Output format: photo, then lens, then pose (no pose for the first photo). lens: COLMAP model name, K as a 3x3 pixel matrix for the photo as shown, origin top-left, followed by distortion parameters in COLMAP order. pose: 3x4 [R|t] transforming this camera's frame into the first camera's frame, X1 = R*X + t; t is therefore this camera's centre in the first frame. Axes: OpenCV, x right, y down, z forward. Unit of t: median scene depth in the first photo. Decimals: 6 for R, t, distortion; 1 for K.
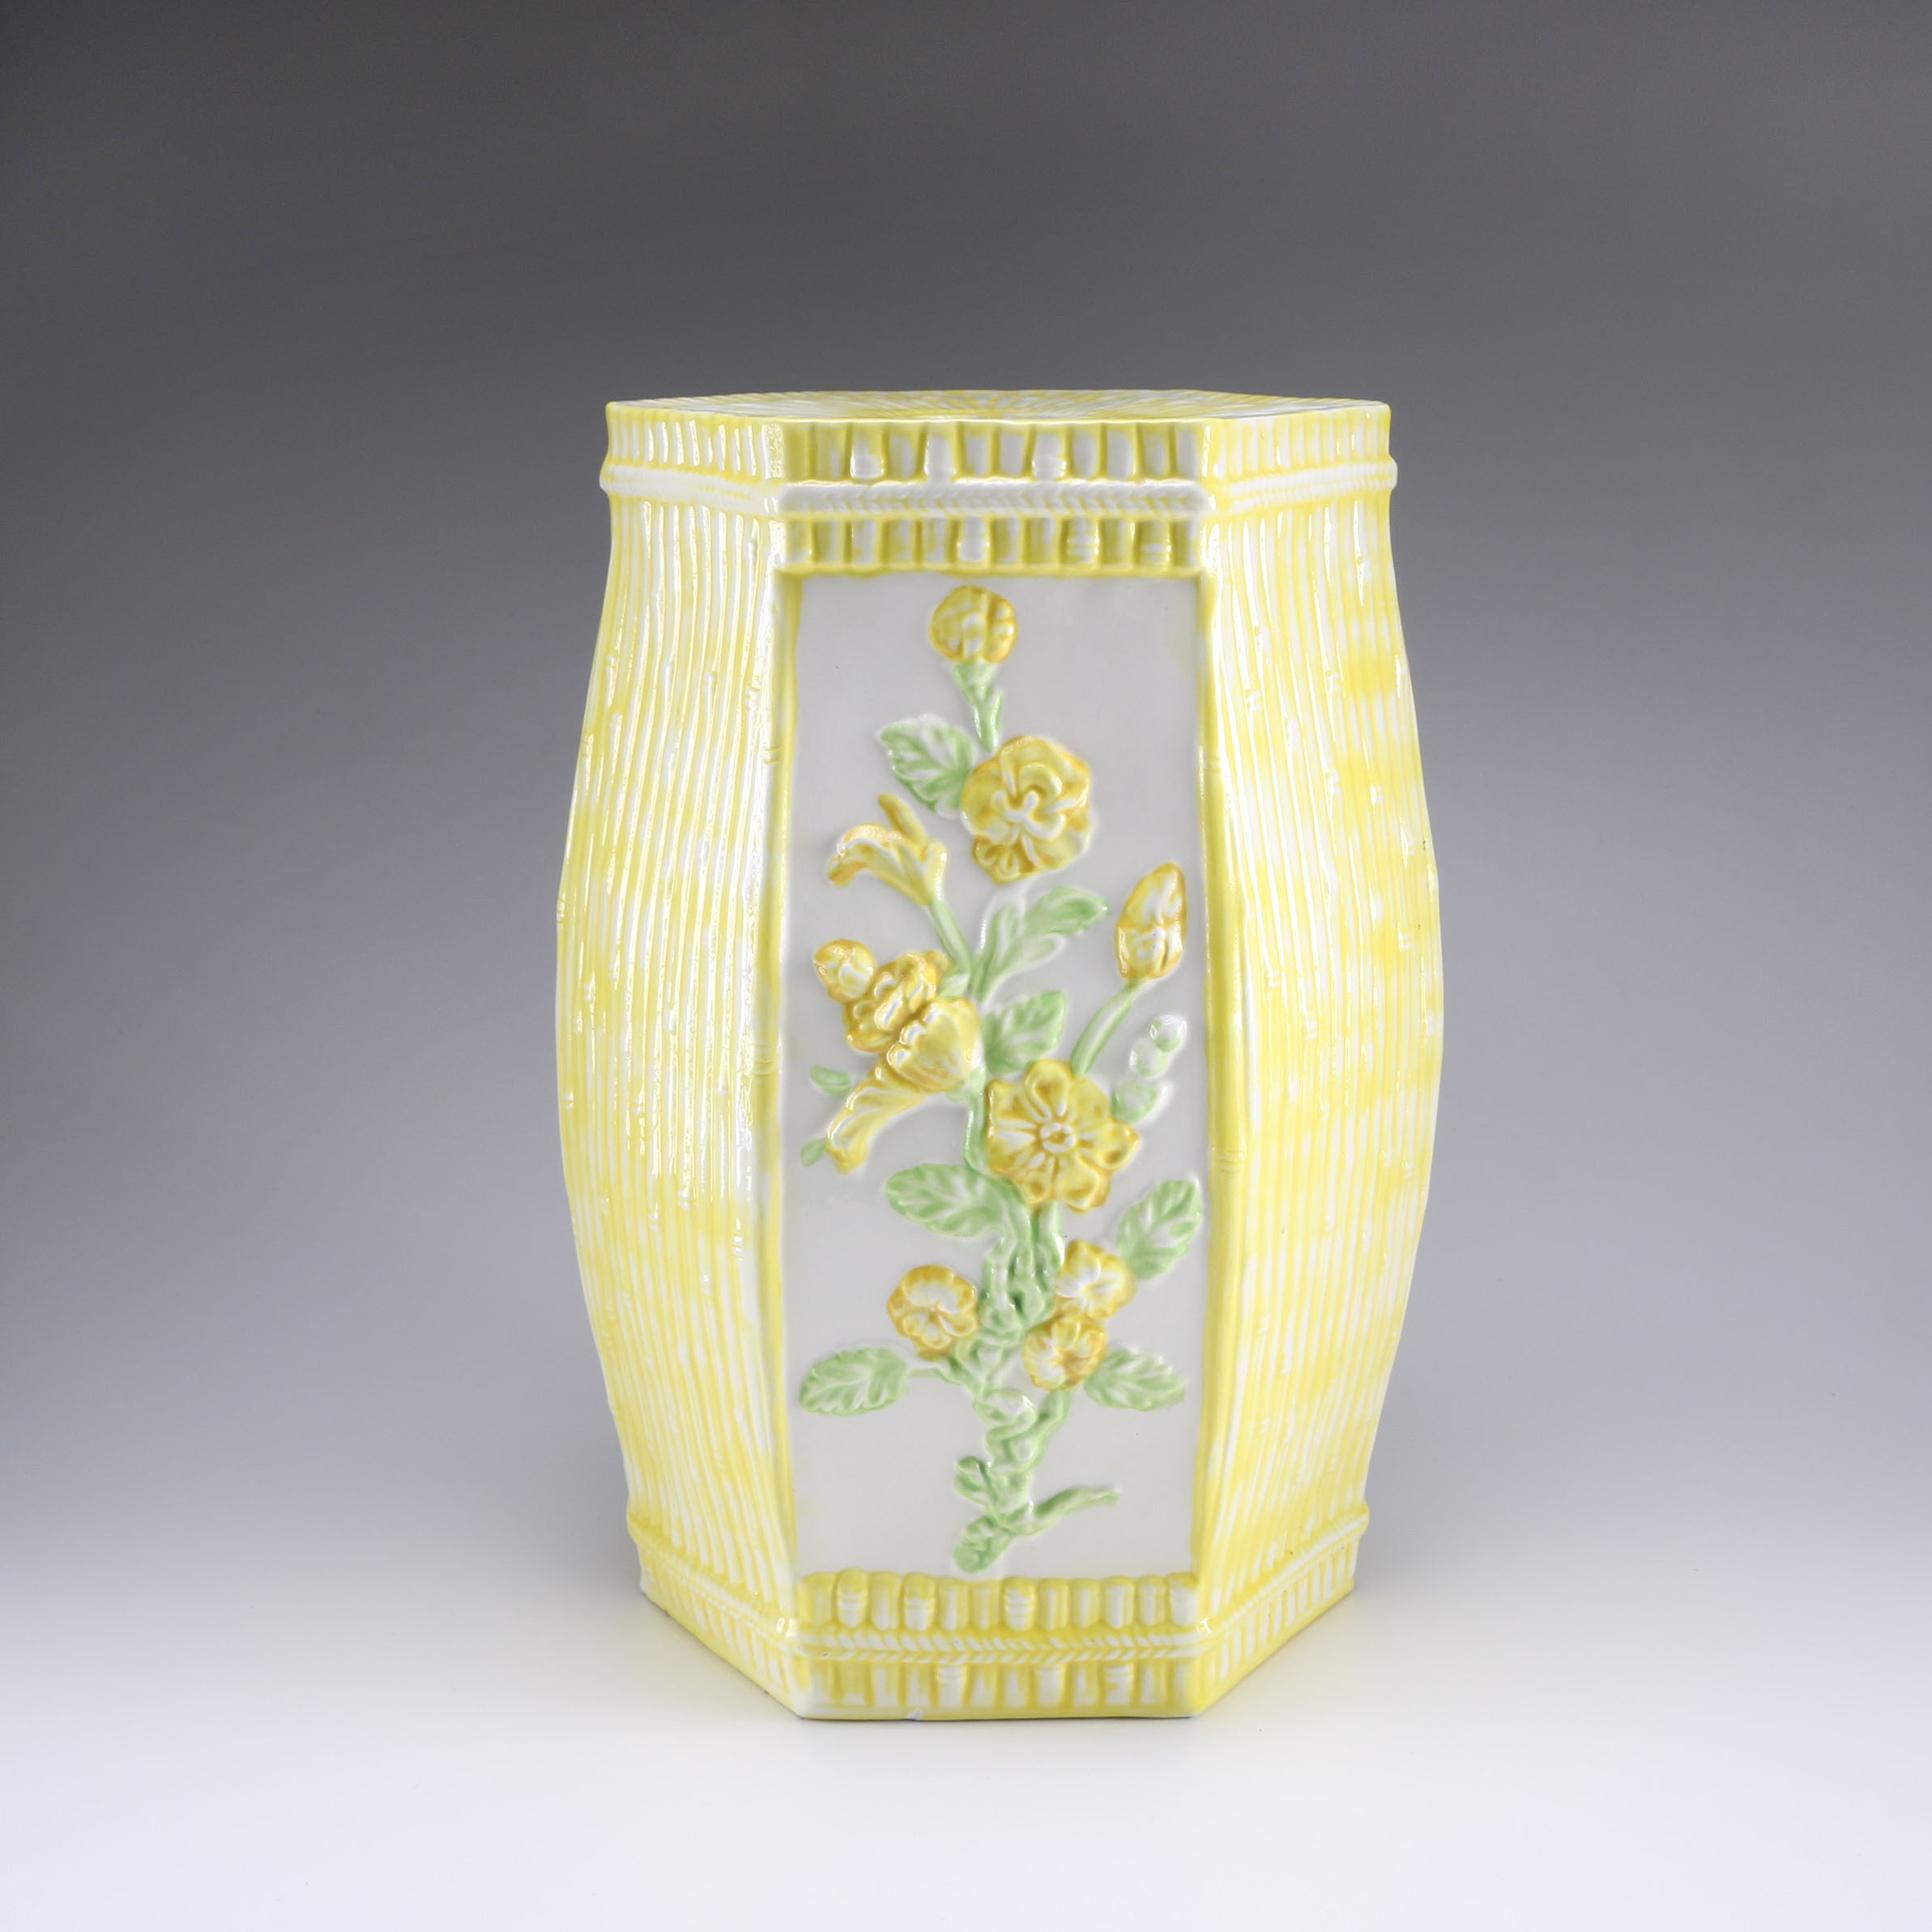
lens RADIAL K [[3409.5, 0, 965.7], [0, 3409.5, 972.3], [0, 0, 1]] dist [-0.071847, 0.000000]
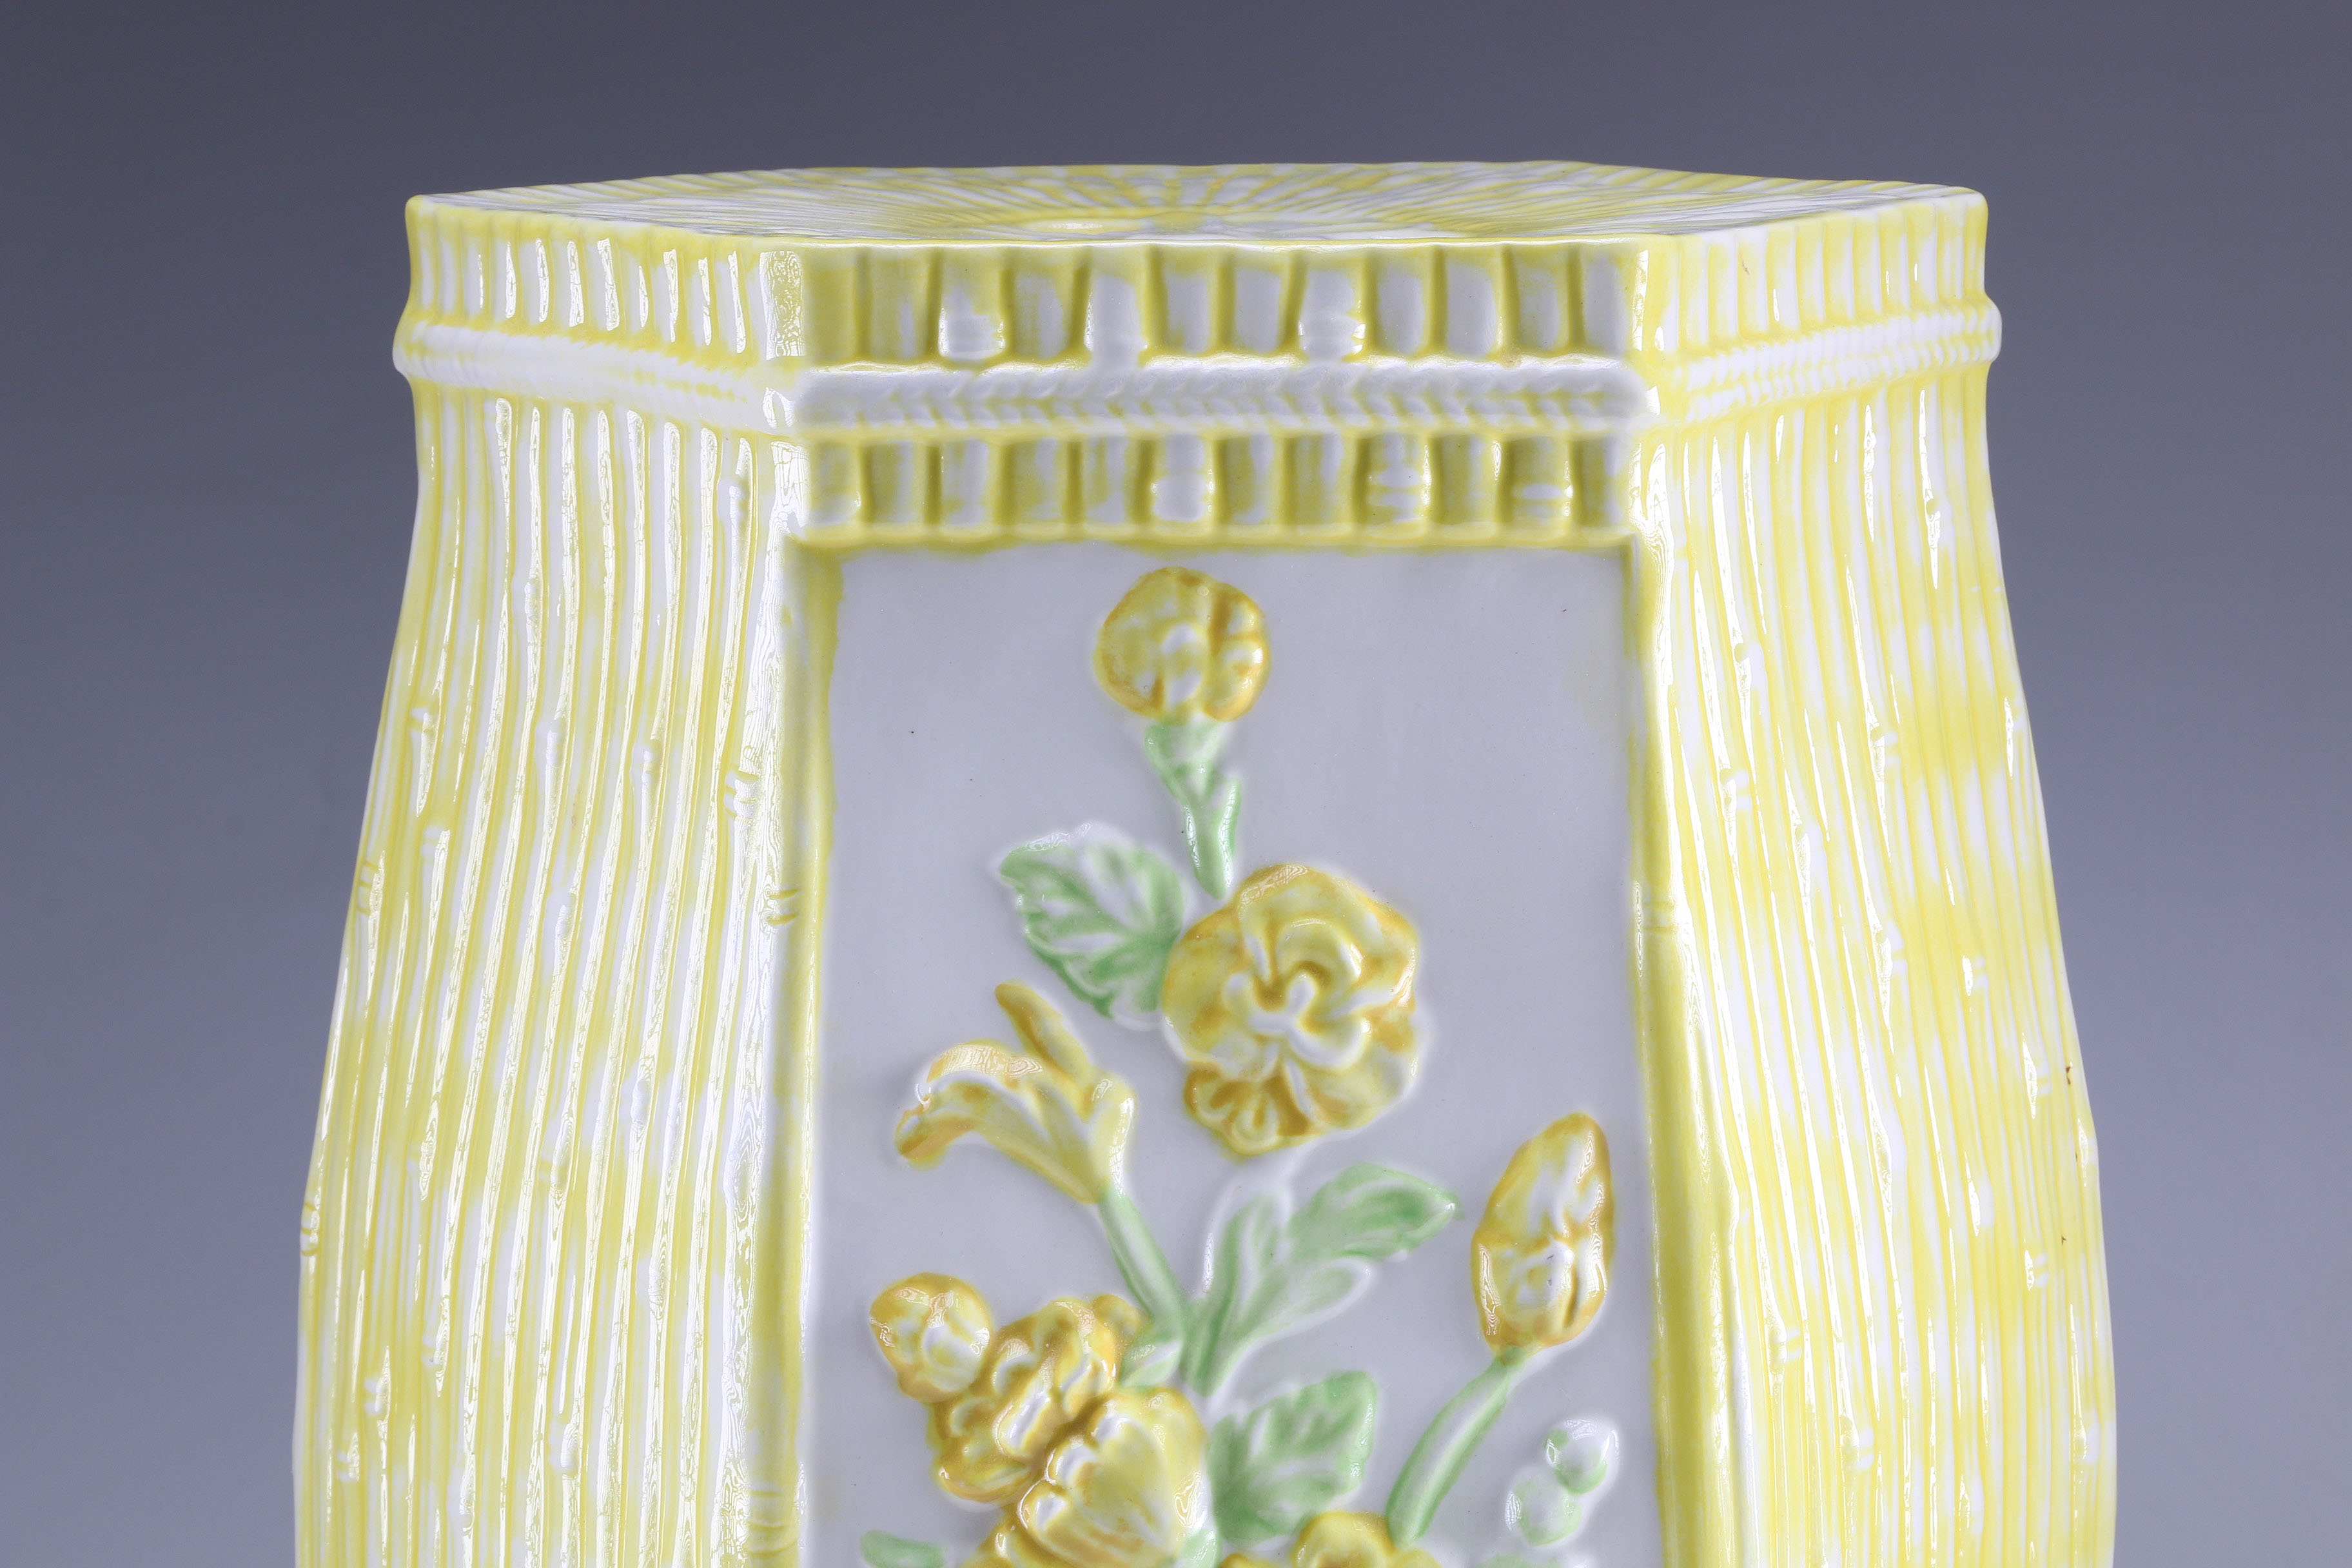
lens RADIAL K [[7821.3, 0, 1173.7], [0, 7821.3, 780.0], [0, 0, 1]] dist [0.621584, 0.000000]
pose [[0.998673, -0.008843, 0.050734, -0.057801], [0.012726, 0.996971, -0.076726, 0.006813], [-0.049902, 0.077270, 0.995761, -0.153006]]
